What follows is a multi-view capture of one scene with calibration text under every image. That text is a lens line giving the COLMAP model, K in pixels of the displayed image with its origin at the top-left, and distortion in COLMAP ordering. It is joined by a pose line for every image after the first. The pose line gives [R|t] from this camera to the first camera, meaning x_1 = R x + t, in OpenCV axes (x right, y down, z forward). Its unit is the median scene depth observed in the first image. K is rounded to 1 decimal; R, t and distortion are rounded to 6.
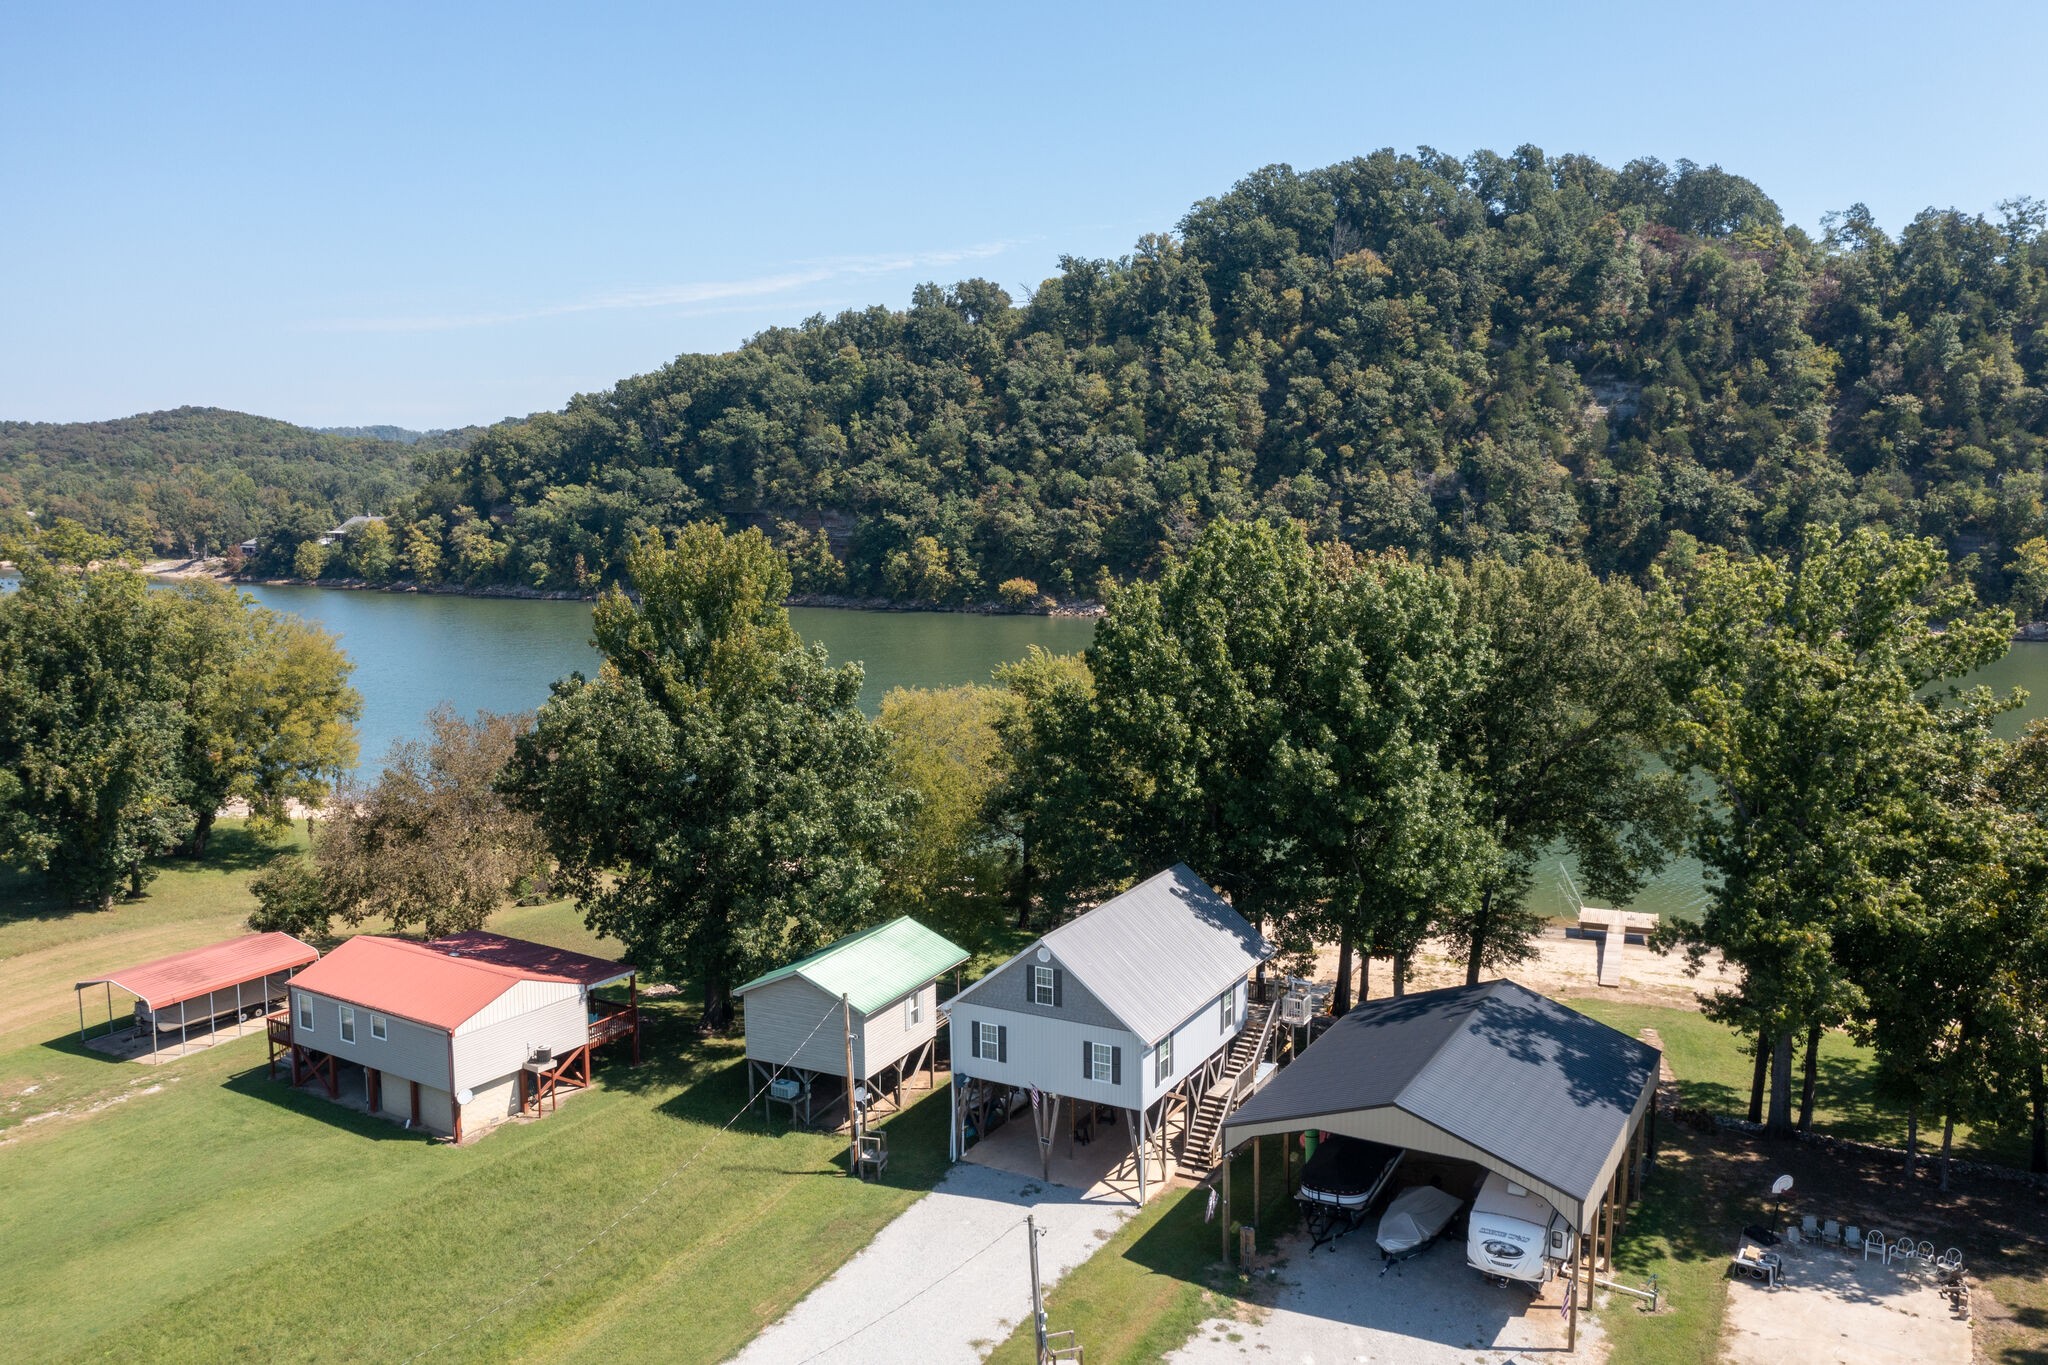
lens RADIAL K [[1622.1, 0, 1018.1], [0, 1622.1, 671.5], [0, 0, 1]] dist [-0.006907, 0.003168]
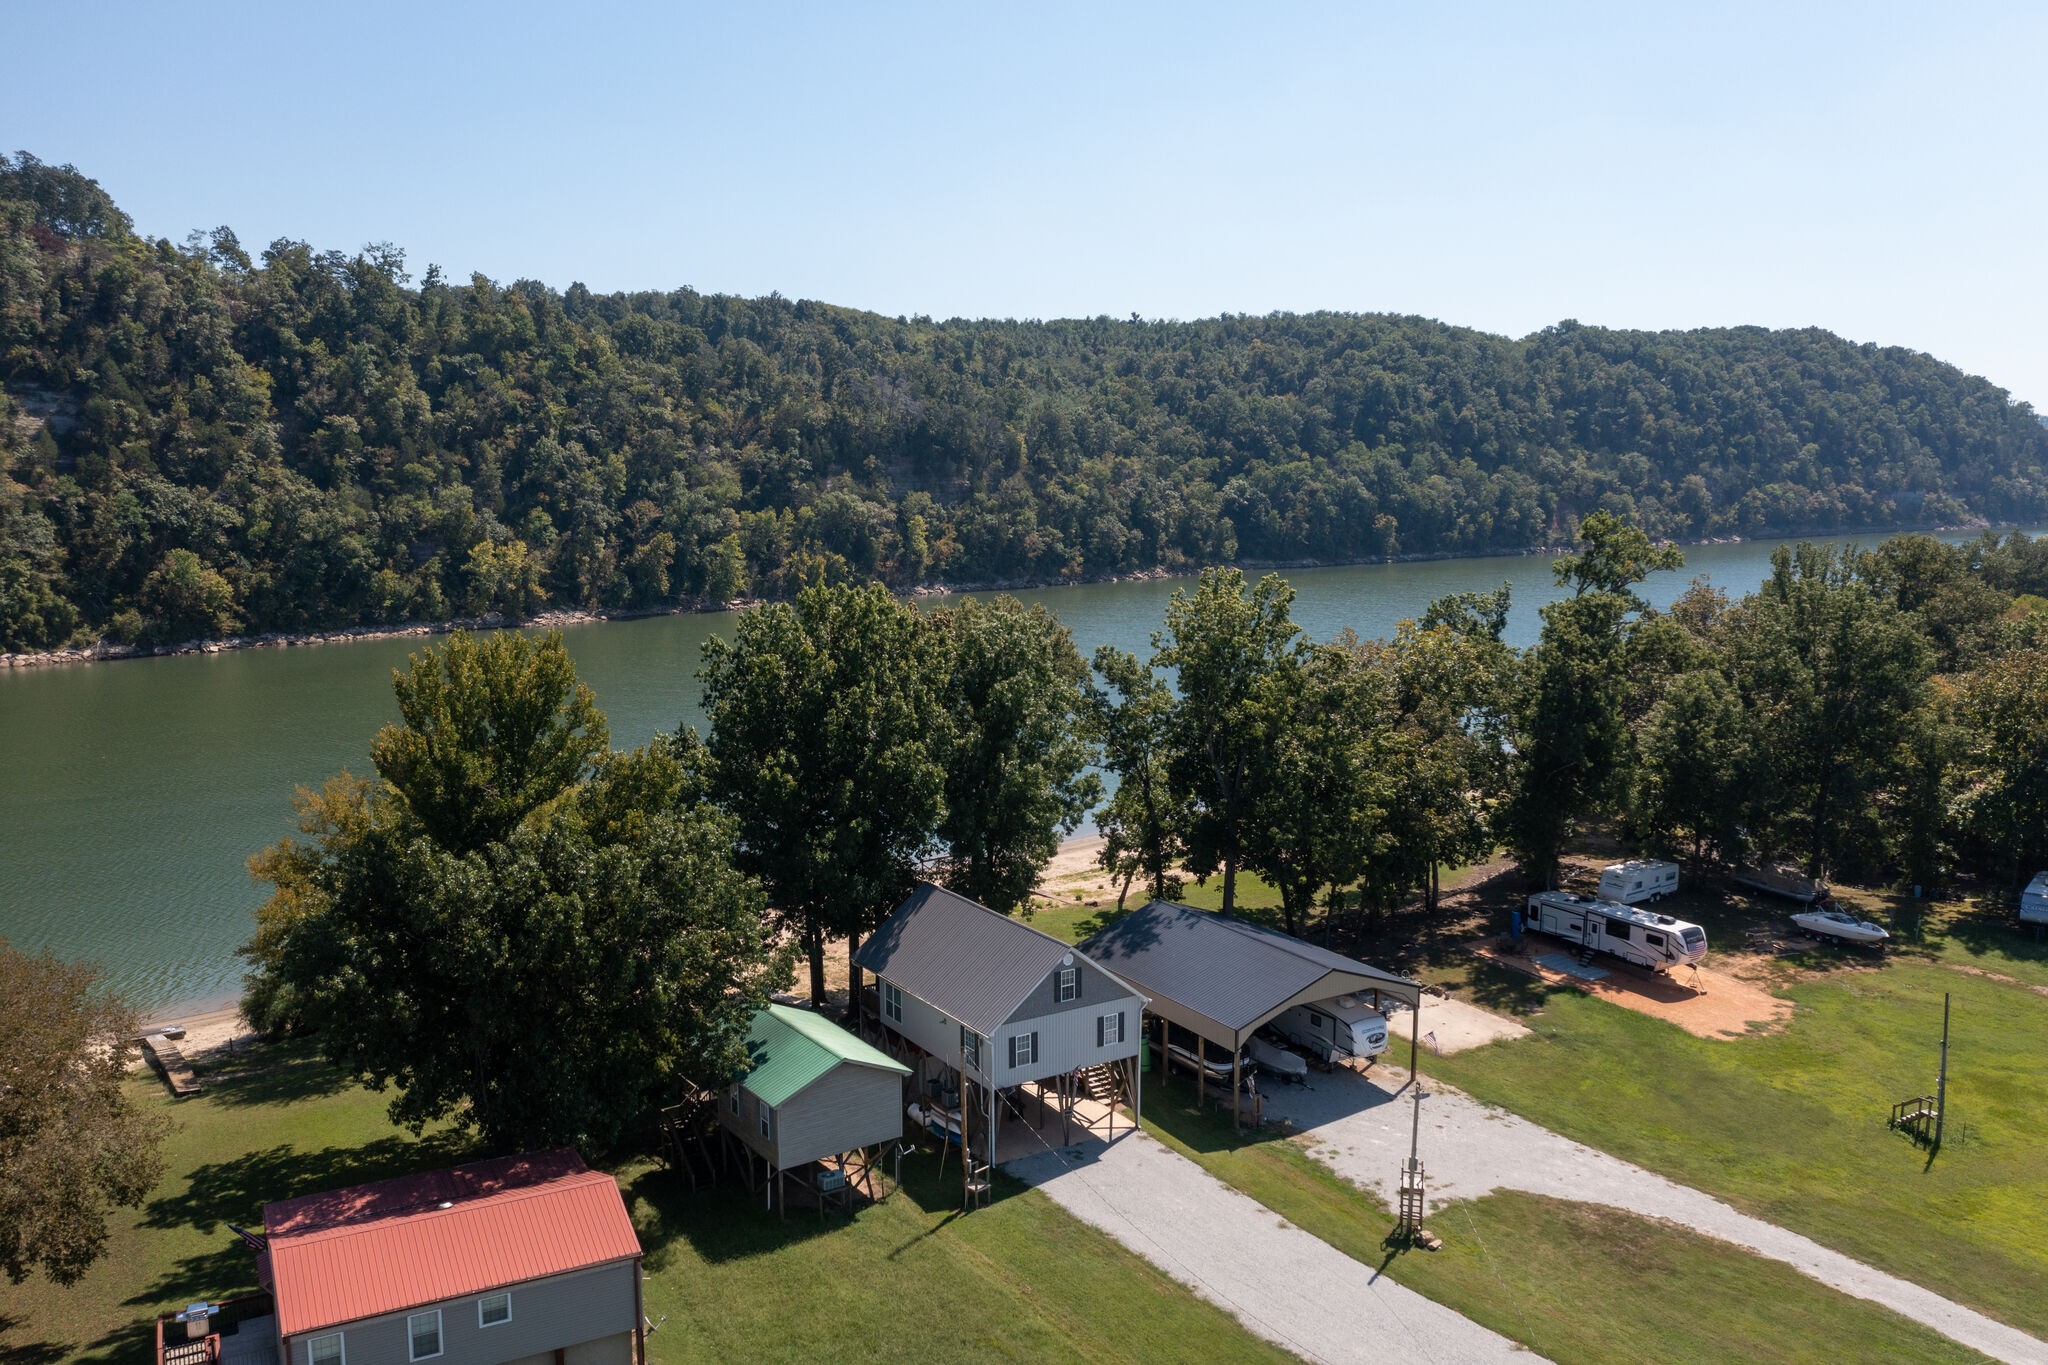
lens RADIAL K [[1617.5, 0, 1017.7], [0, 1617.5, 665.0], [0, 0, 1]] dist [-0.014787, 0.010254]
pose [[0.478261, -0.108233, 0.871523, -0.177773], [0.107237, 0.992148, 0.064365, -0.021931], [-0.871646, 0.062676, 0.486112, 0.072780]]
